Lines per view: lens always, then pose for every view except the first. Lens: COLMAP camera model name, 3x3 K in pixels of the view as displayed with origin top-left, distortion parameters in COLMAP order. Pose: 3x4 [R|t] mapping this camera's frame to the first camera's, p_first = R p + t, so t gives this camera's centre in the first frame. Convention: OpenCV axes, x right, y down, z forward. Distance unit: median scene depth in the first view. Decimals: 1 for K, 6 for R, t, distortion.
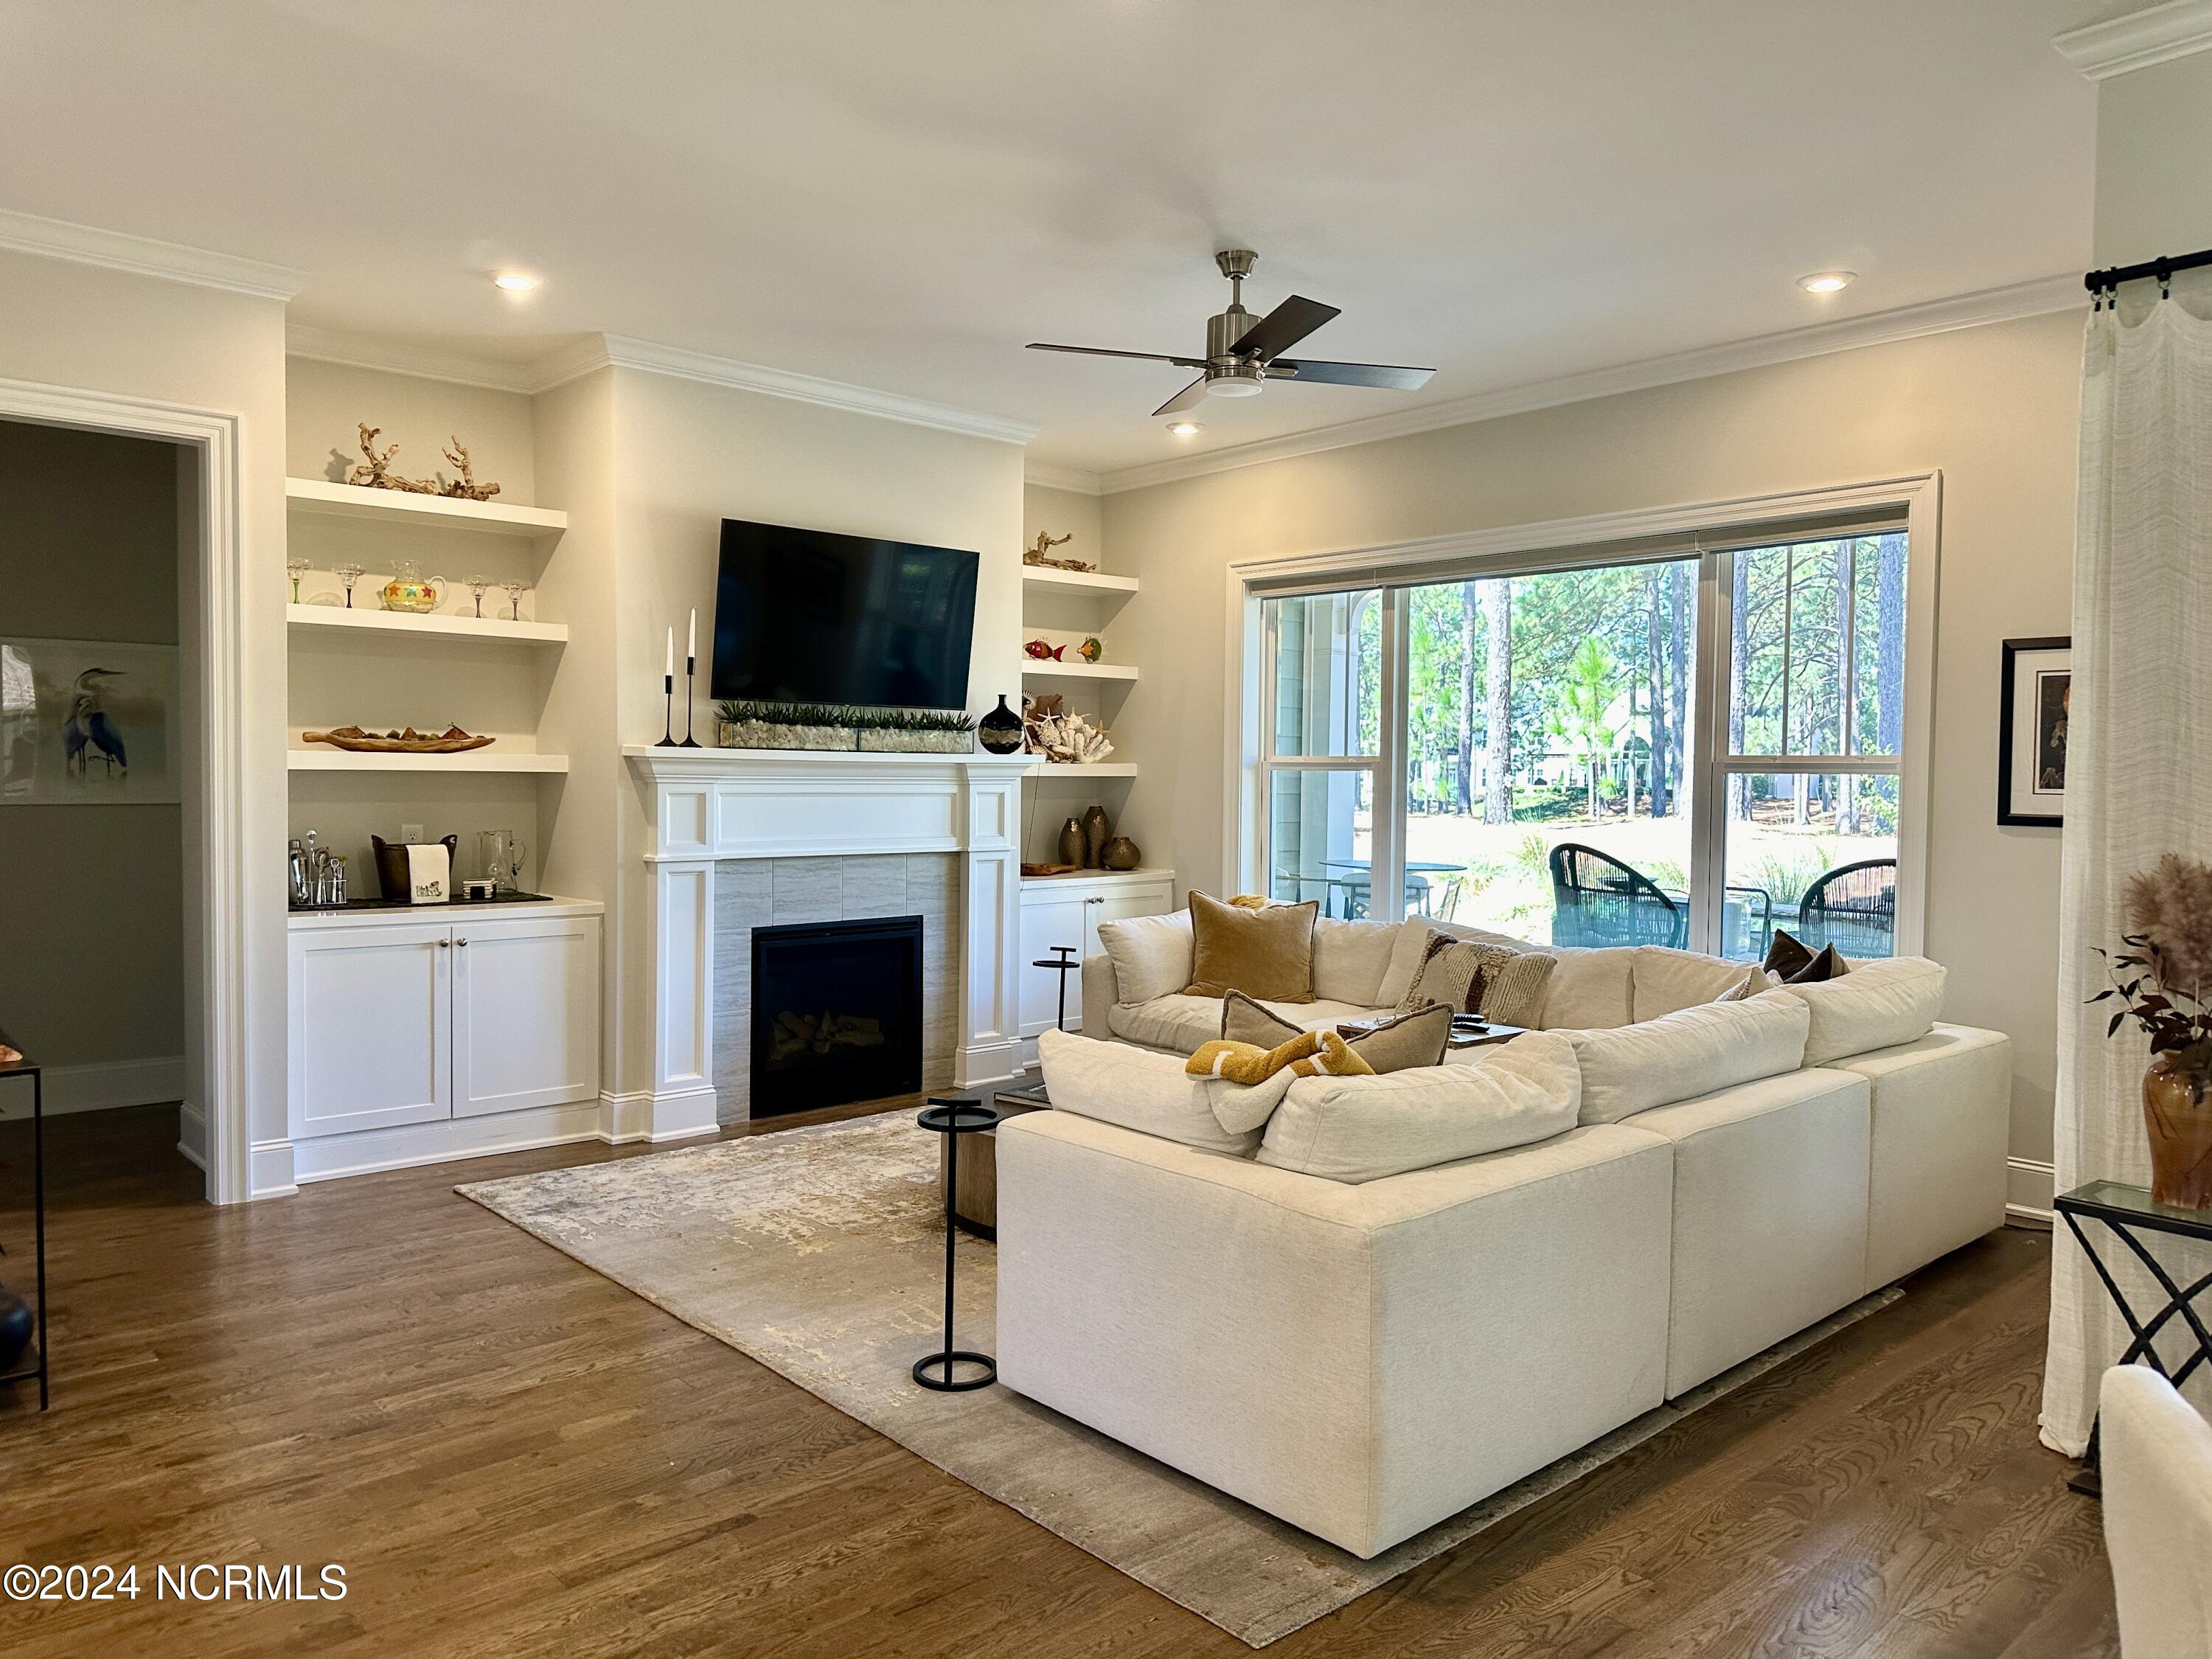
lens RADIAL K [[1549.0, 0, 1123.1], [0, 1549.0, 818.7], [0, 0, 1]] dist [0.066695, -0.089159]
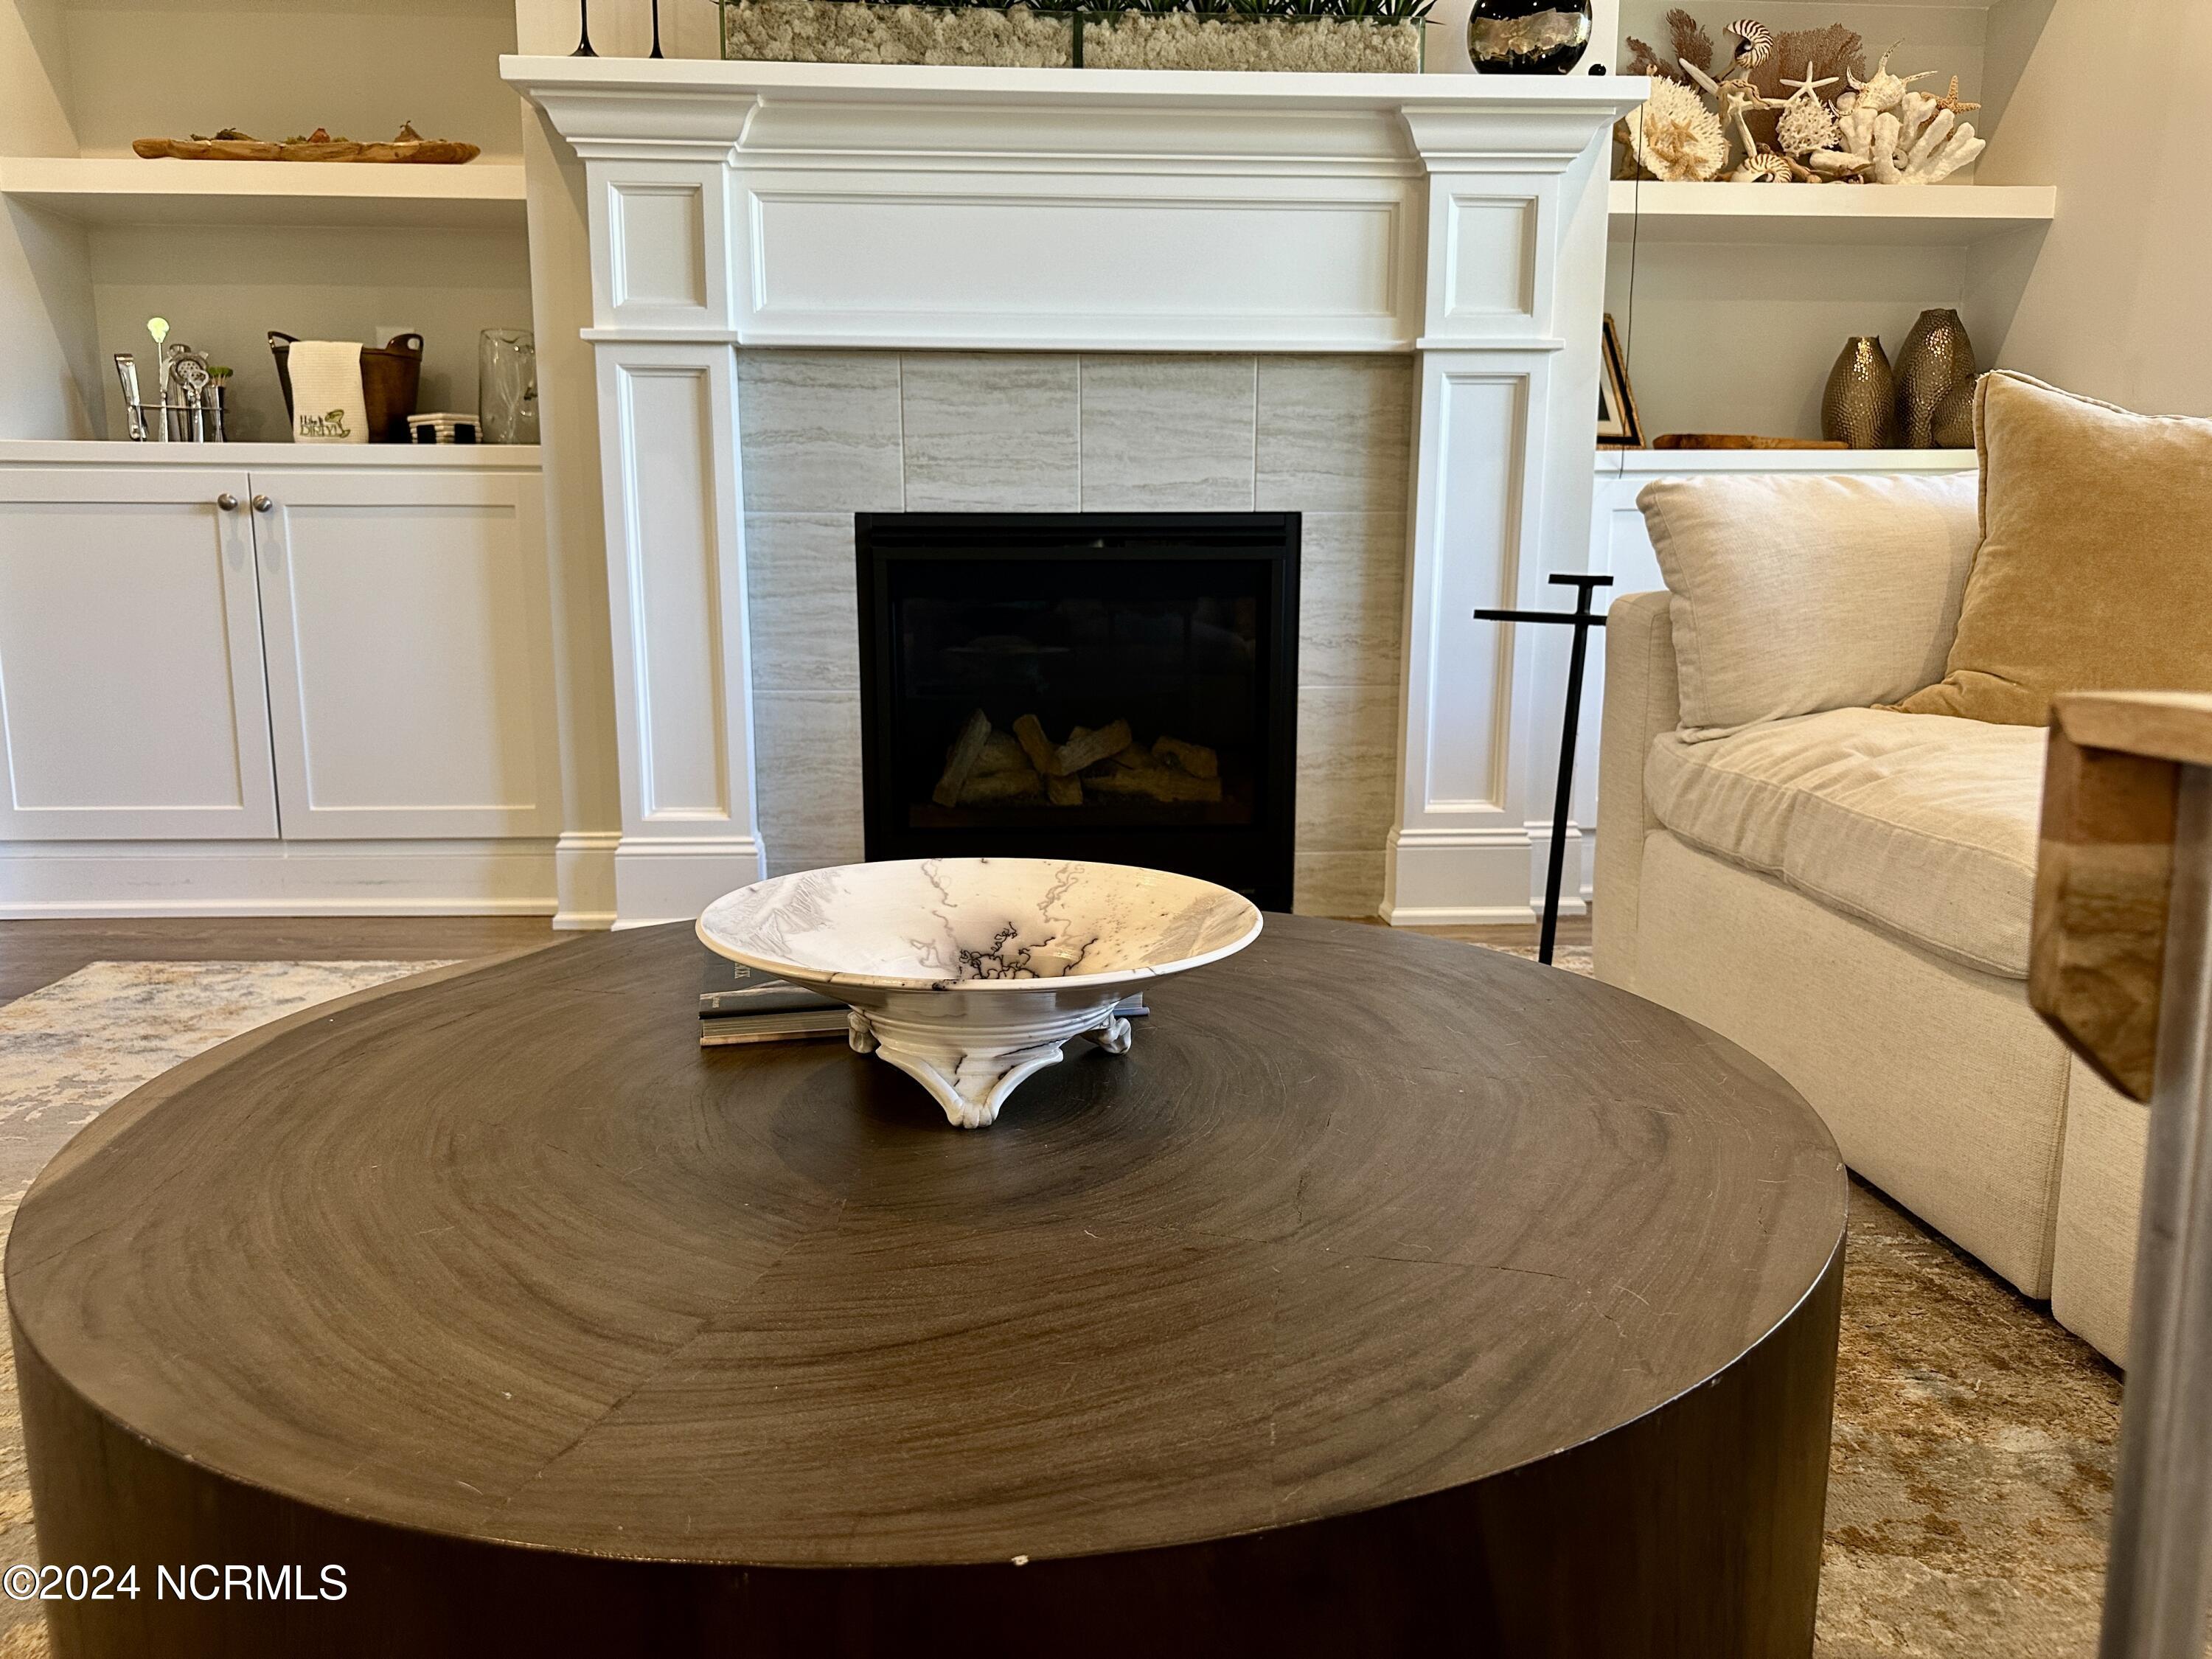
lens RADIAL K [[1549.0, 0, 1112.1], [0, 1549.0, 842.0], [0, 0, 1]] dist [0.066695, -0.089159]
pose [[0.776754, 0.102182, -0.621460, 0.116420], [-0.010970, 0.988796, 0.148869, 0.098180], [0.629709, -0.108817, 0.769172, 0.689960]]
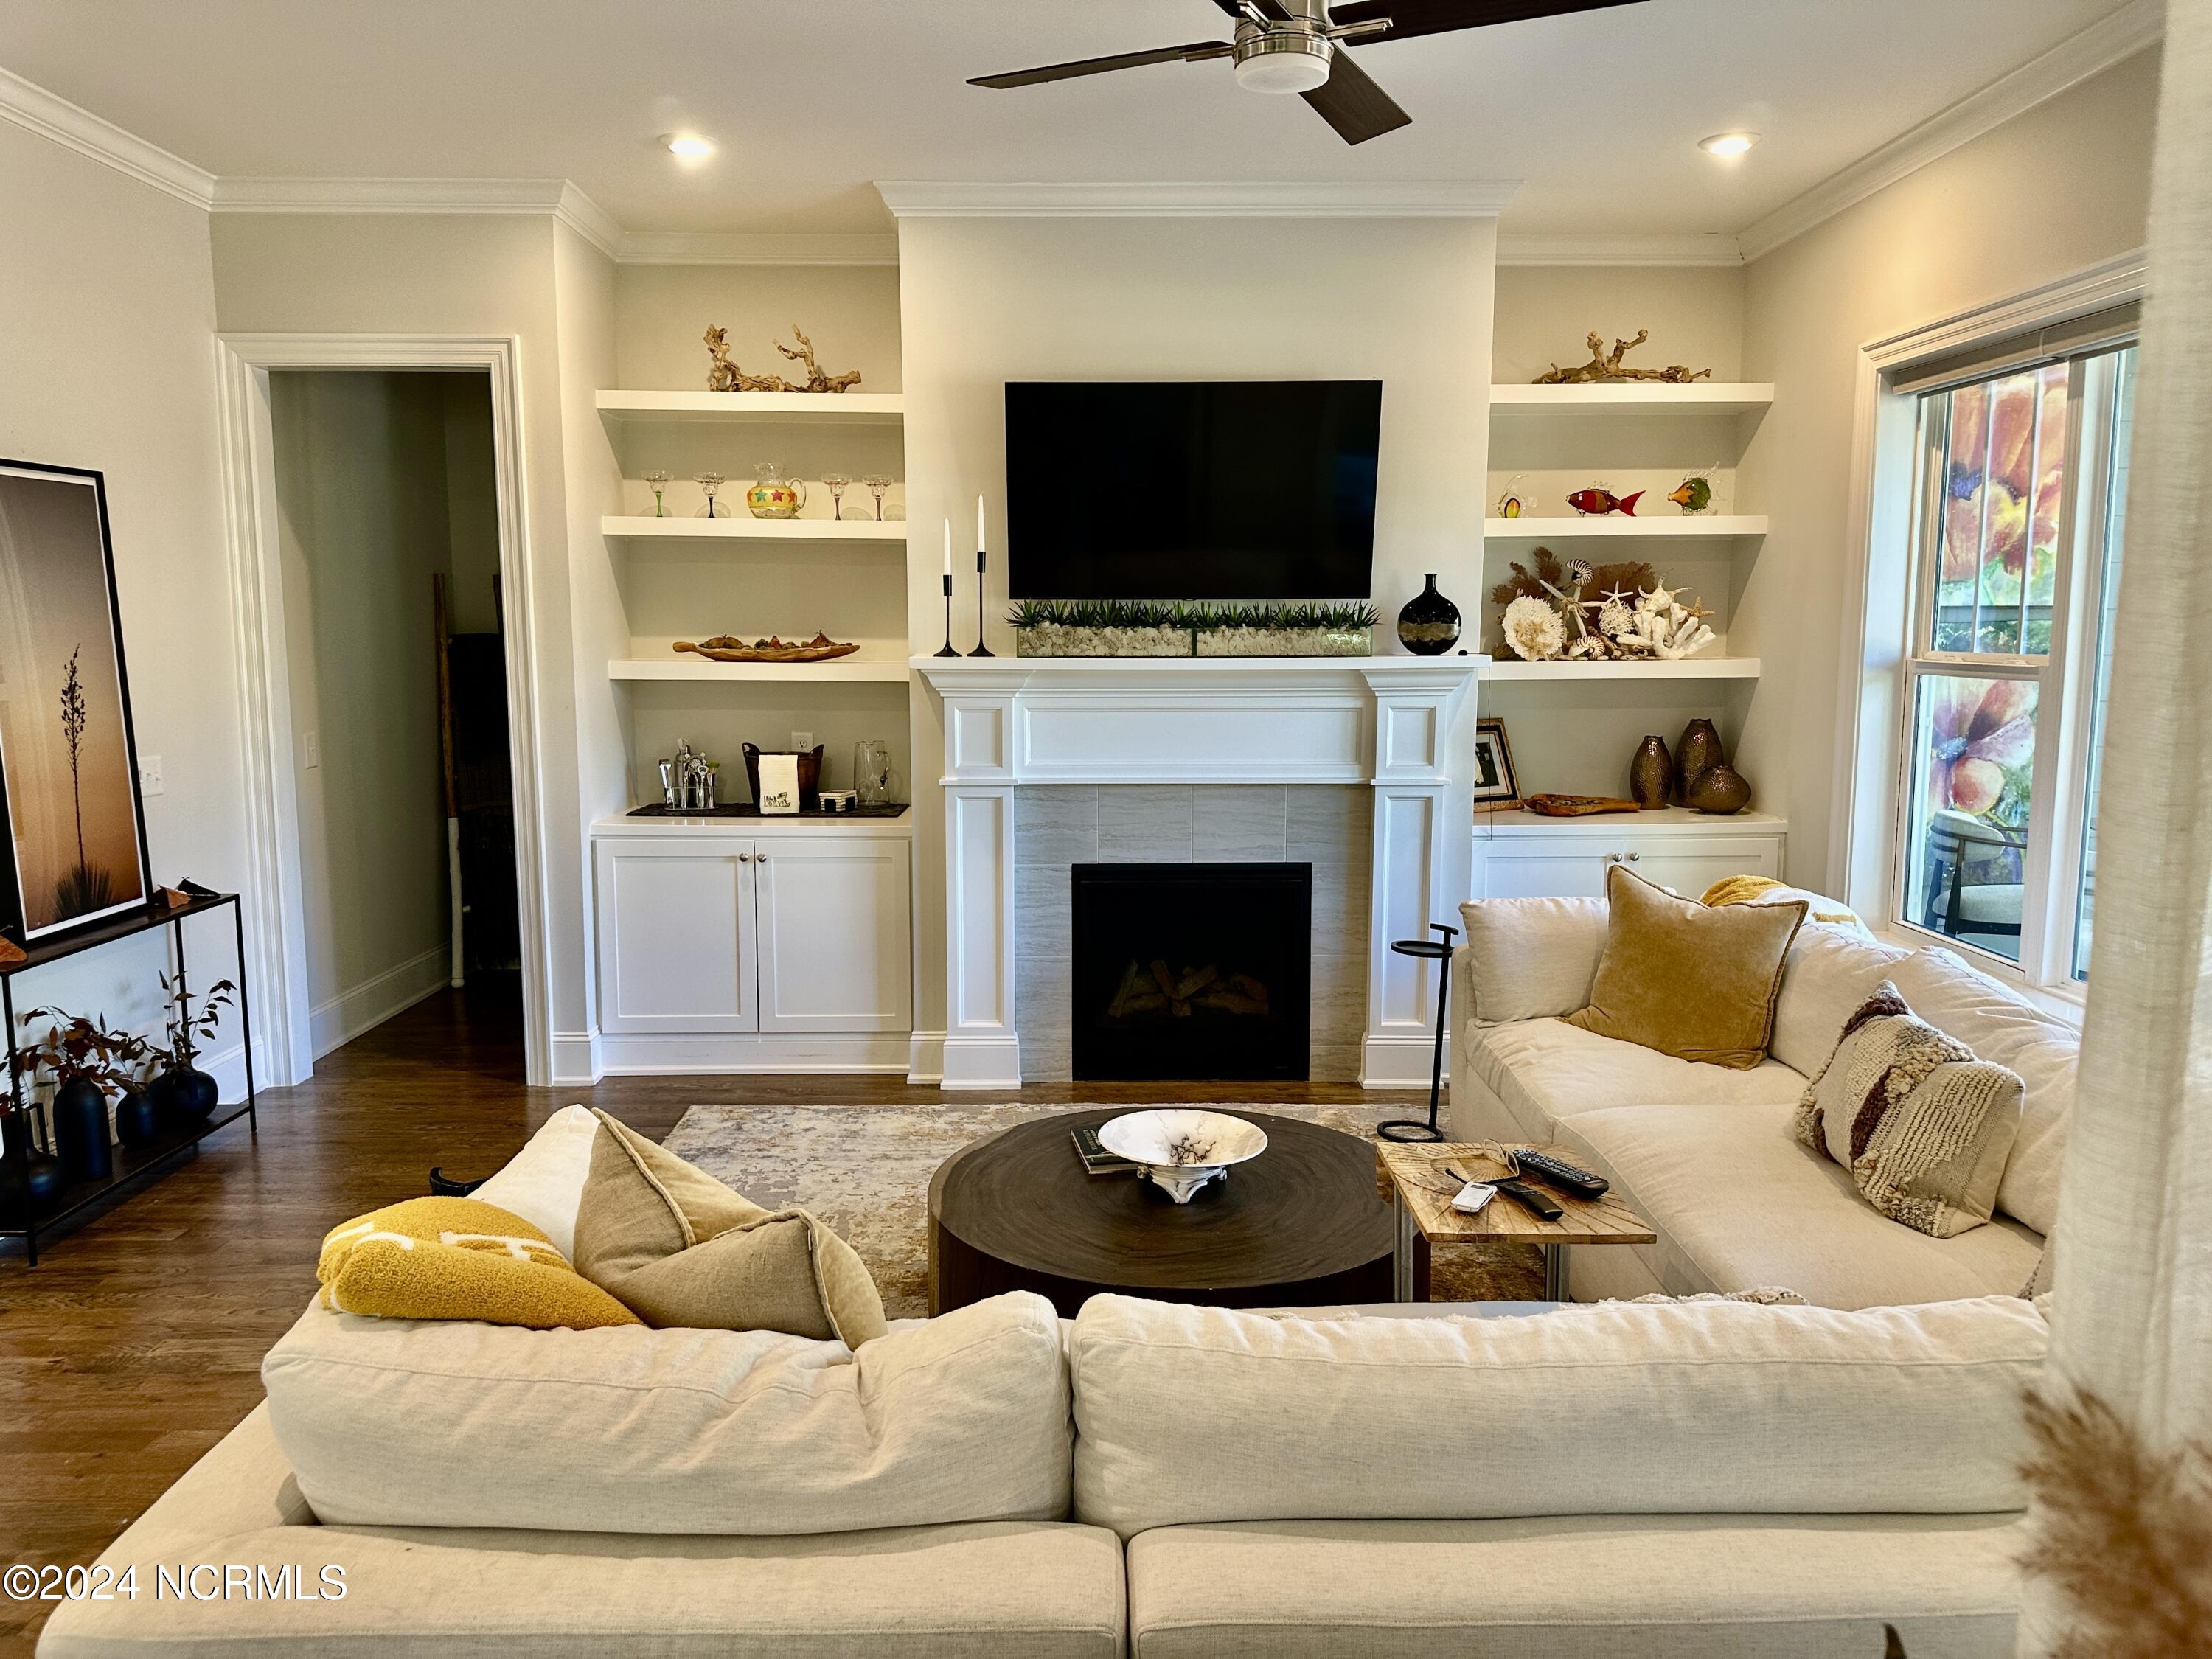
lens RADIAL K [[1549.0, 0, 1093.2], [0, 1549.0, 837.3], [0, 0, 1]] dist [0.066695, -0.089159]
pose [[0.738825, 0.082688, -0.668805, 0.346467], [-0.011238, 0.993817, 0.110457, -0.040088], [0.673803, -0.074093, 0.735187, 0.380244]]
